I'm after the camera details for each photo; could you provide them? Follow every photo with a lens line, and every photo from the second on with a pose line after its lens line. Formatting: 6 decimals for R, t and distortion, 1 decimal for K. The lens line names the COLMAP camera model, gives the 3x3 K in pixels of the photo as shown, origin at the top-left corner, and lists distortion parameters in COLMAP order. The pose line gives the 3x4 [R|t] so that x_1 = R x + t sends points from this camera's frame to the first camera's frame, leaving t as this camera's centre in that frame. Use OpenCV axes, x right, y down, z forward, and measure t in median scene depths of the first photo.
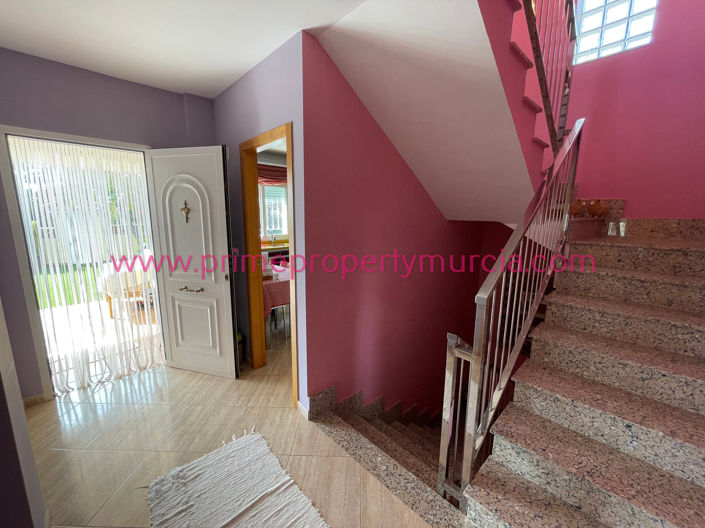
lens RADIAL K [[284.9, 0, 355.1], [0, 284.9, 264.2], [0, 0, 1]] dist [-0.002638, -0.000053]
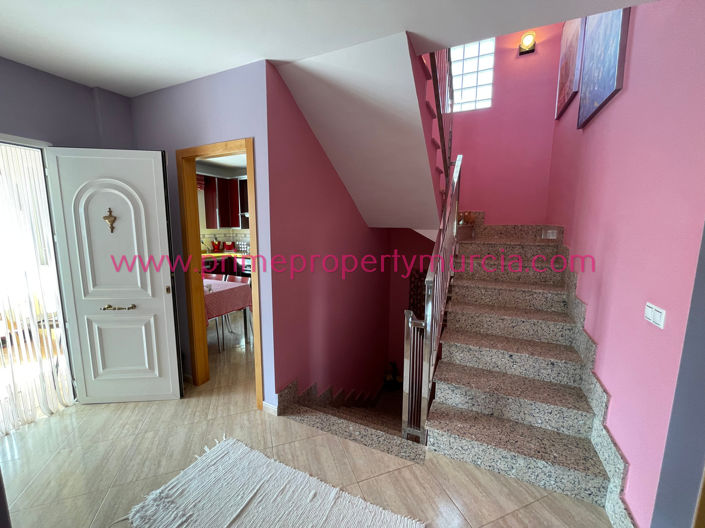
lens RADIAL K [[284.9, 0, 355.1], [0, 284.9, 264.2], [0, 0, 1]] dist [-0.002638, -0.000053]
pose [[0.930461, -0.056159, 0.362061, -0.268678], [0.067092, 0.997590, -0.017684, 0.024868], [-0.360195, 0.040746, 0.931987, -0.125137]]
